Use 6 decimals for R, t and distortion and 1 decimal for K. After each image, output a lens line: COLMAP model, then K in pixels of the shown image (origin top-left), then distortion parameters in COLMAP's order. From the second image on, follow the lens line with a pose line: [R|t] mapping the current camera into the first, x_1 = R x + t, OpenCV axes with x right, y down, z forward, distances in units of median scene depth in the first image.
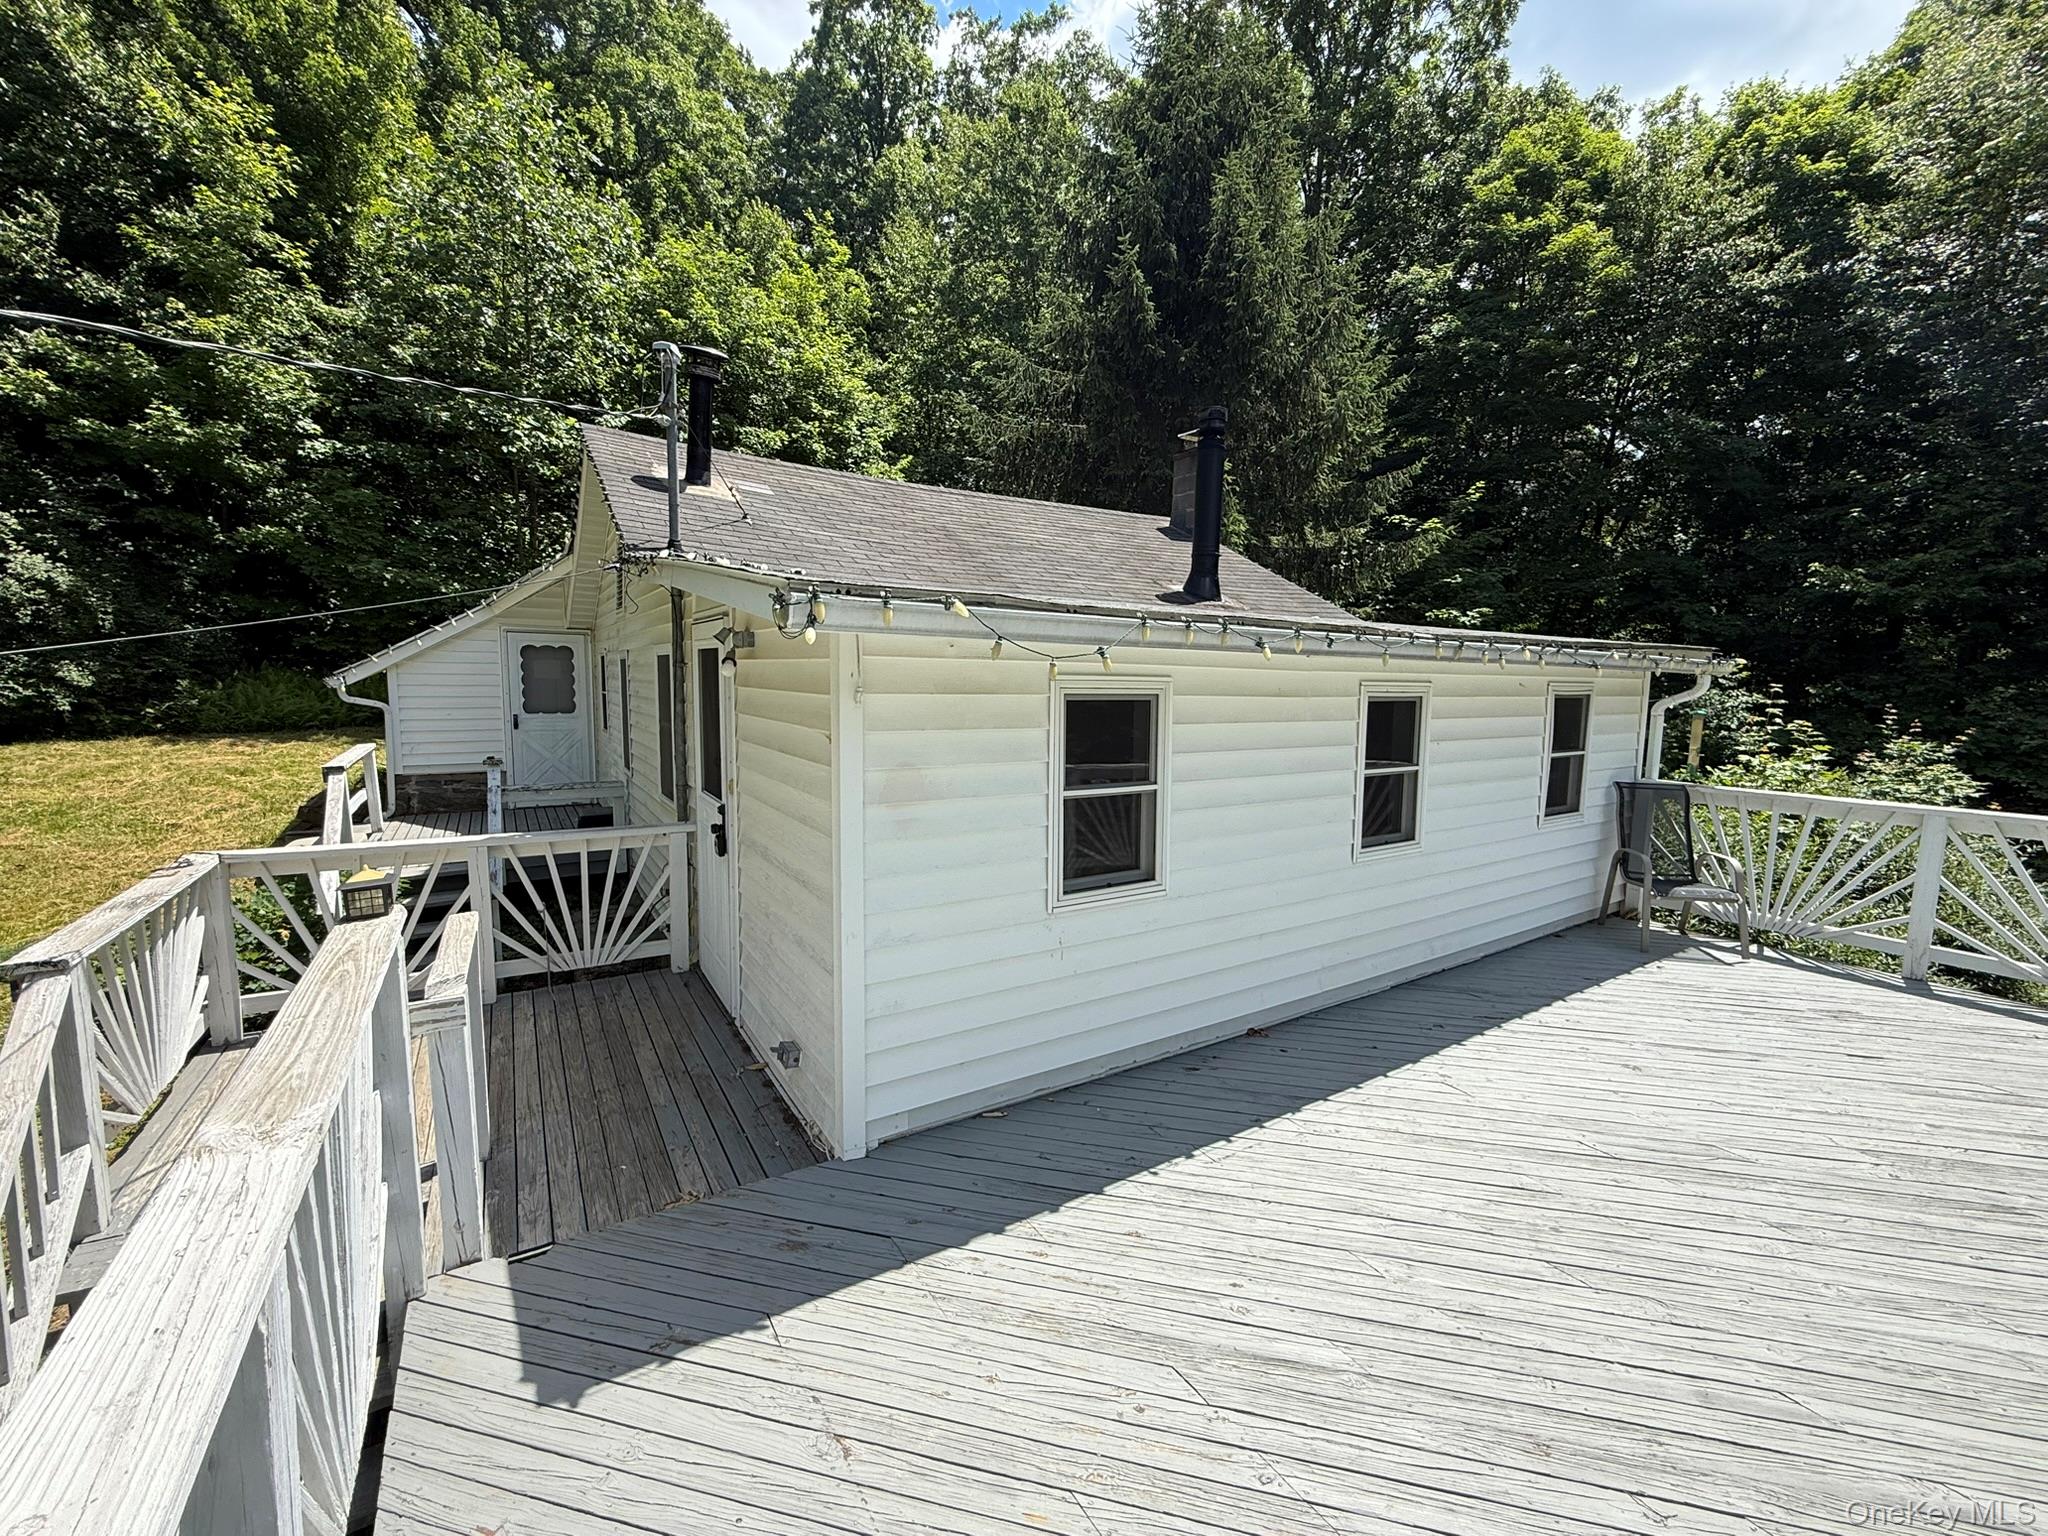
lens RADIAL K [[812.5, 0, 1009.5], [0, 812.5, 764.5], [0, 0, 1]] dist [-0.002615, 0.001562]
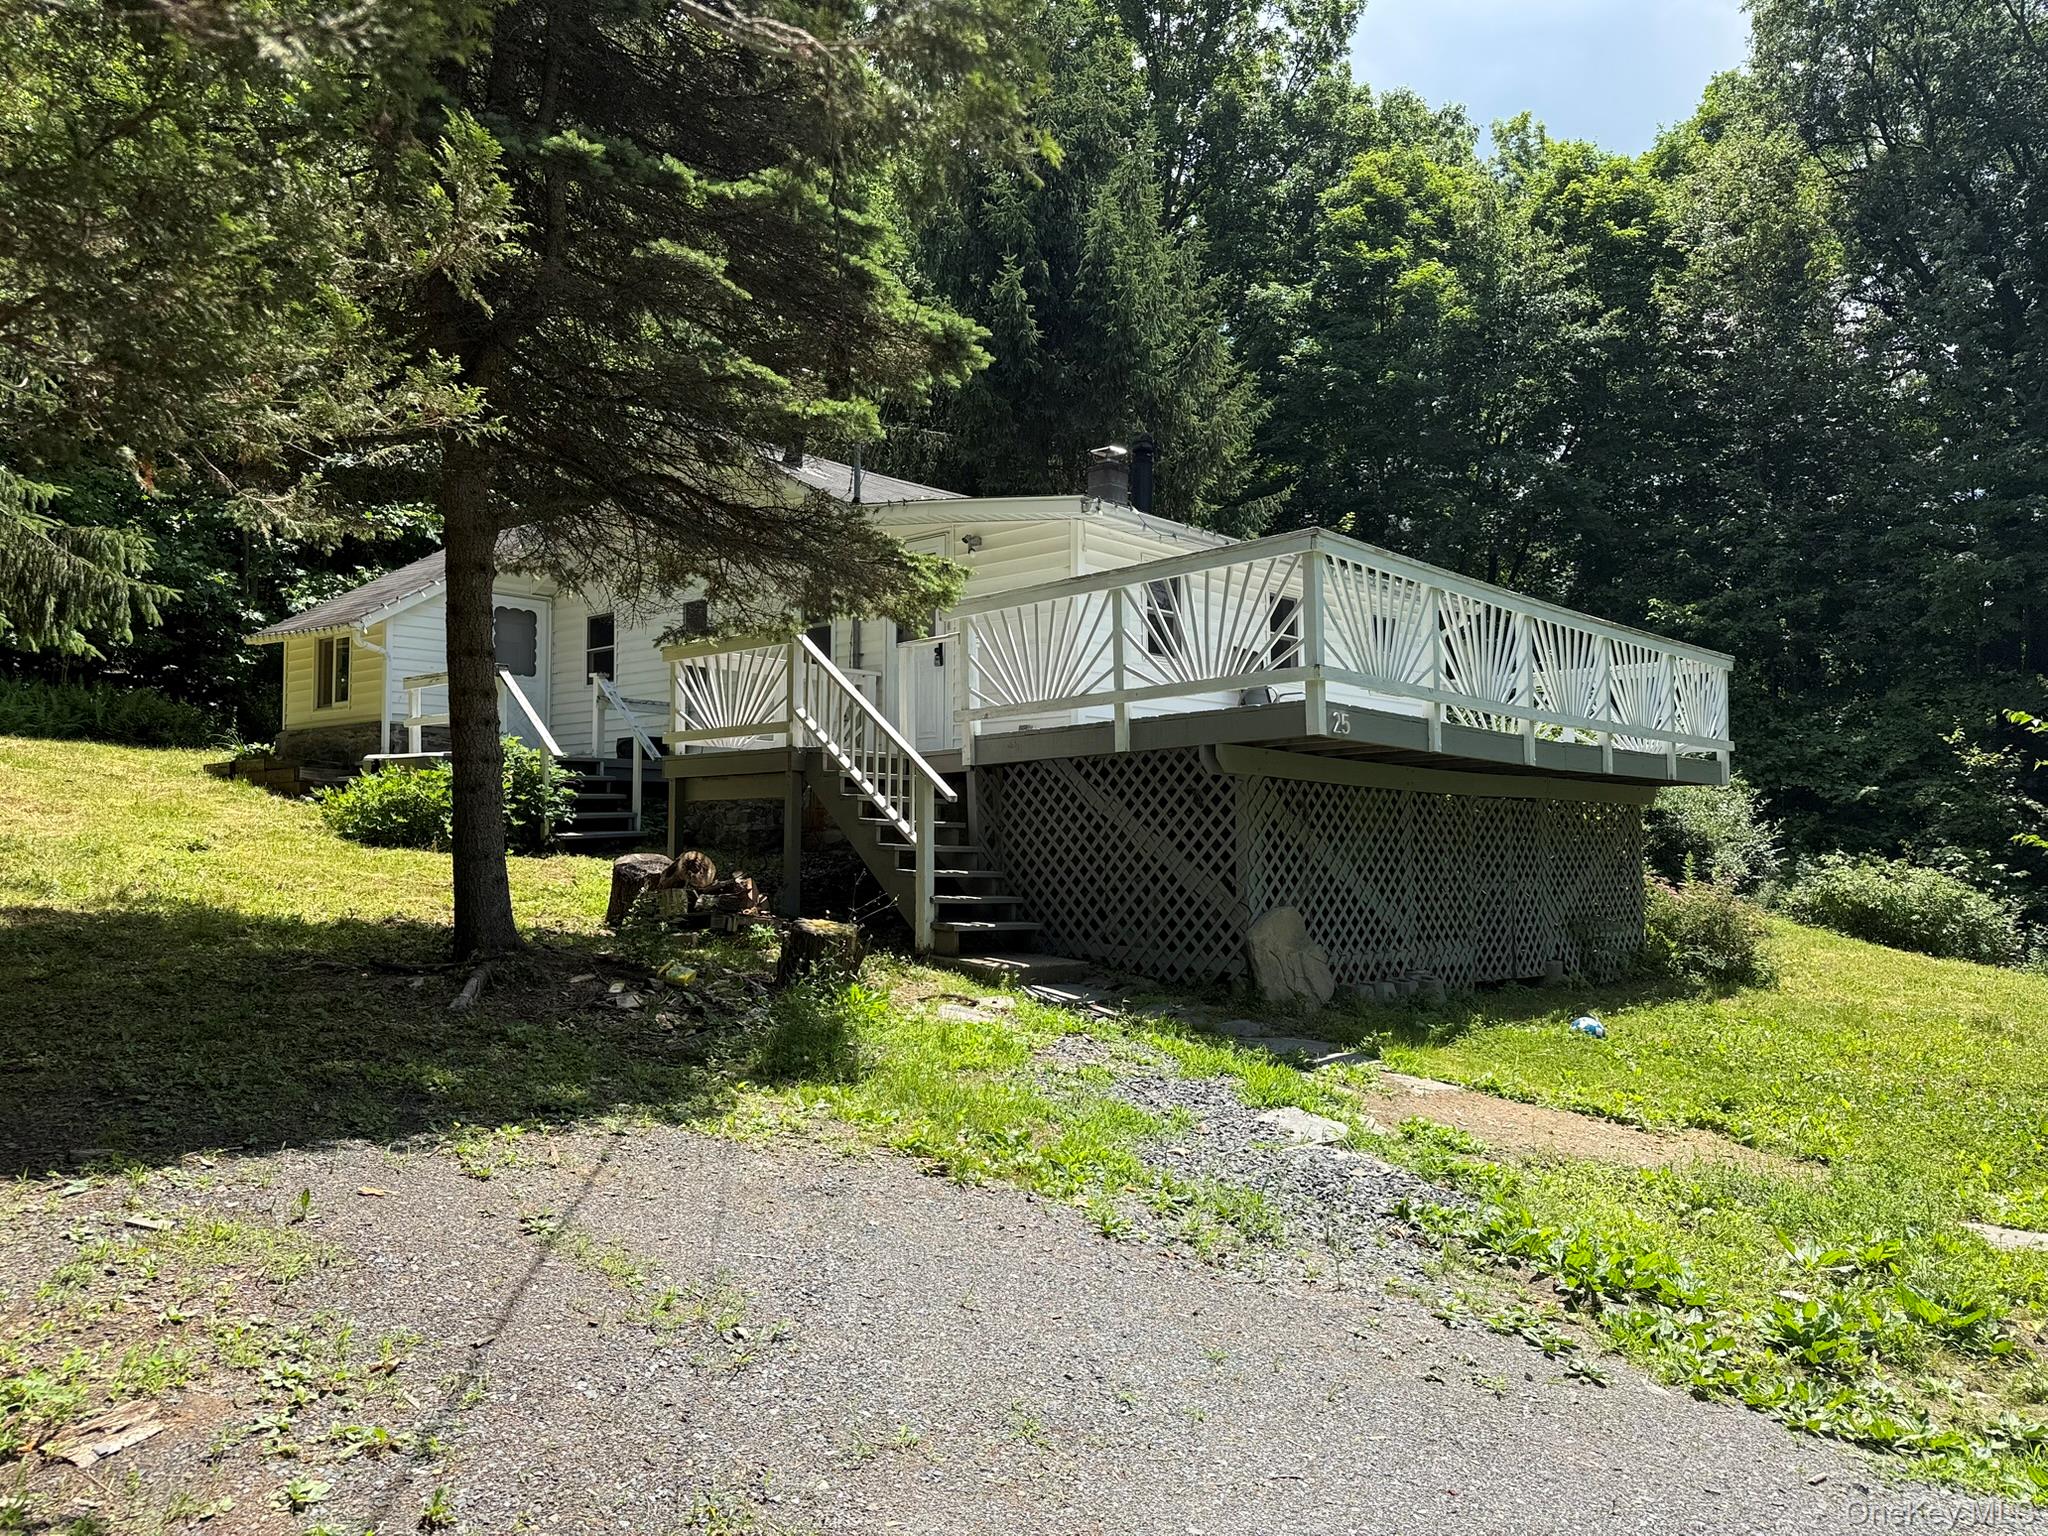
lens RADIAL K [[1407.3, 0, 1035.8], [0, 1407.3, 770.8], [0, 0, 1]] dist [0.046624, -0.007942]
pose [[0.964164, -0.005876, 0.265241, -0.194114], [0.046985, 0.987734, -0.148911, 0.159814], [-0.261113, 0.156038, 0.952614, -0.385229]]
